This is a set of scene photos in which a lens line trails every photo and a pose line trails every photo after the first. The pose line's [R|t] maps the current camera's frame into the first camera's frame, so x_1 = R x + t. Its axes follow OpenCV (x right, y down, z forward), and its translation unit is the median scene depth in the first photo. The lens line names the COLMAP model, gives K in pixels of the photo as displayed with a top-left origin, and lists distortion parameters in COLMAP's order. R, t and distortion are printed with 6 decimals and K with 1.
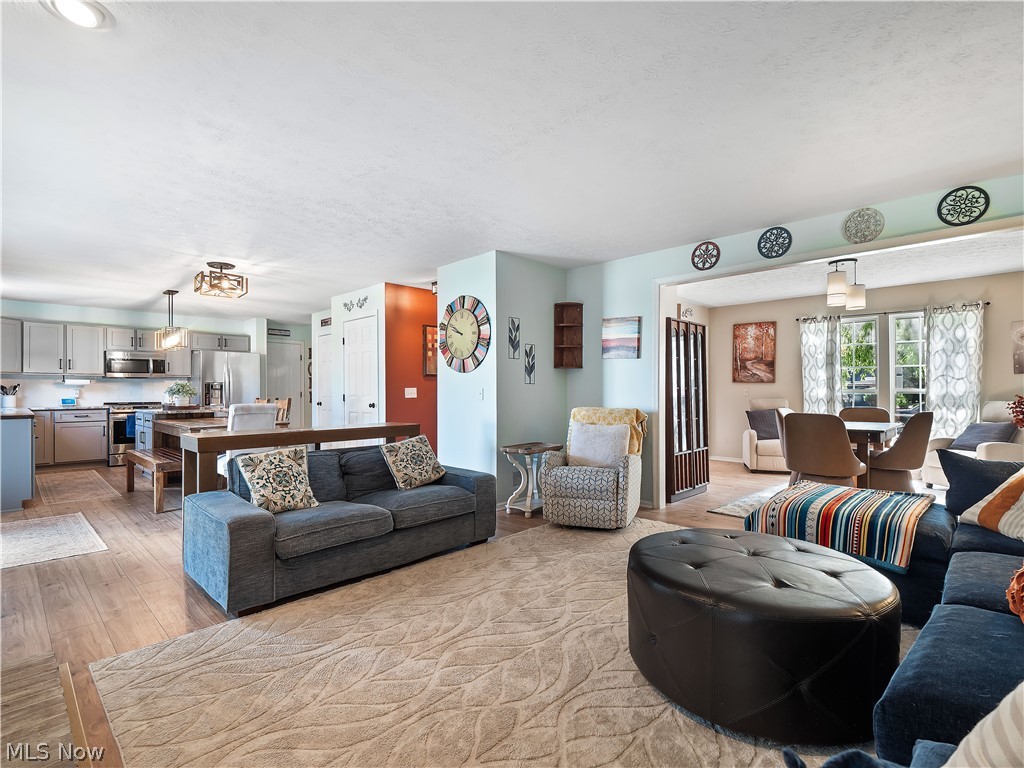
lens RADIAL K [[503.2, 0, 513.0], [0, 503.2, 392.8], [0, 0, 1]] dist [0.004983, -0.001924]
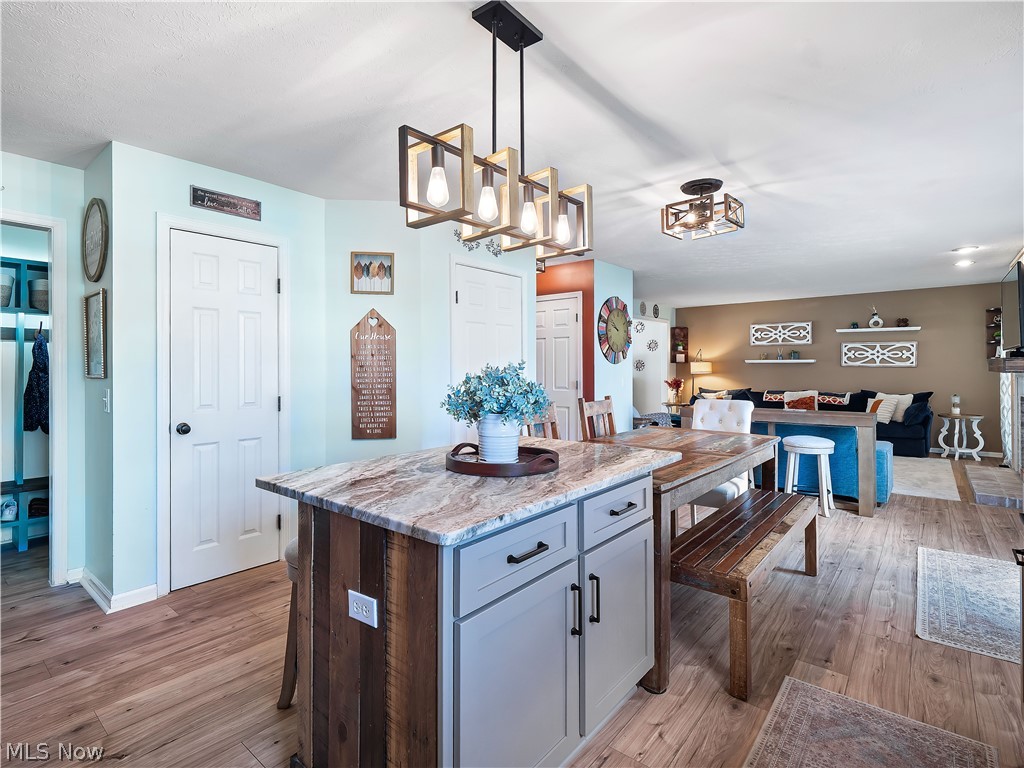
lens RADIAL K [[503.2, 0, 517.0], [0, 503.2, 369.3], [0, 0, 1]] dist [0.004983, -0.001924]
pose [[-0.089259, 0.004416, 0.995999, -0.825231], [0.008837, 0.999954, -0.003642, -0.017284], [-0.995969, 0.008477, -0.089294, 0.897802]]
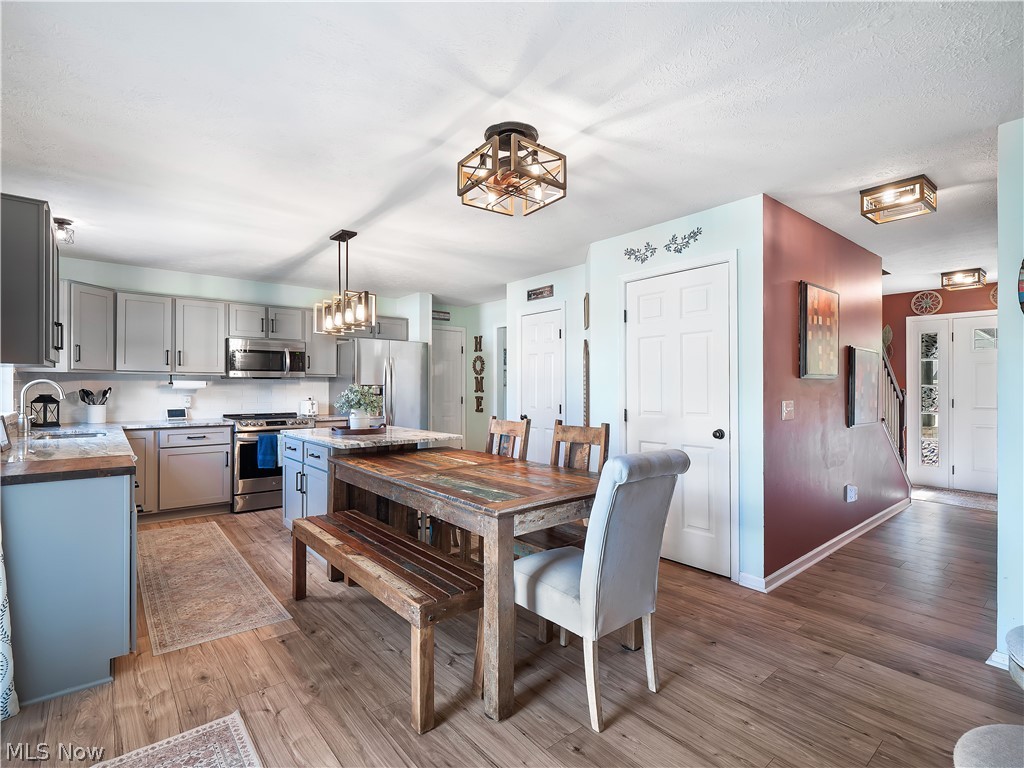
lens RADIAL K [[503.2, 0, 508.3], [0, 503.2, 386.3], [0, 0, 1]] dist [0.004983, -0.001924]
pose [[0.993953, 0.003961, -0.109731, -0.370595], [-0.004723, 0.999966, -0.006690, -0.016678], [0.109701, 0.007167, 0.993939, 0.382579]]
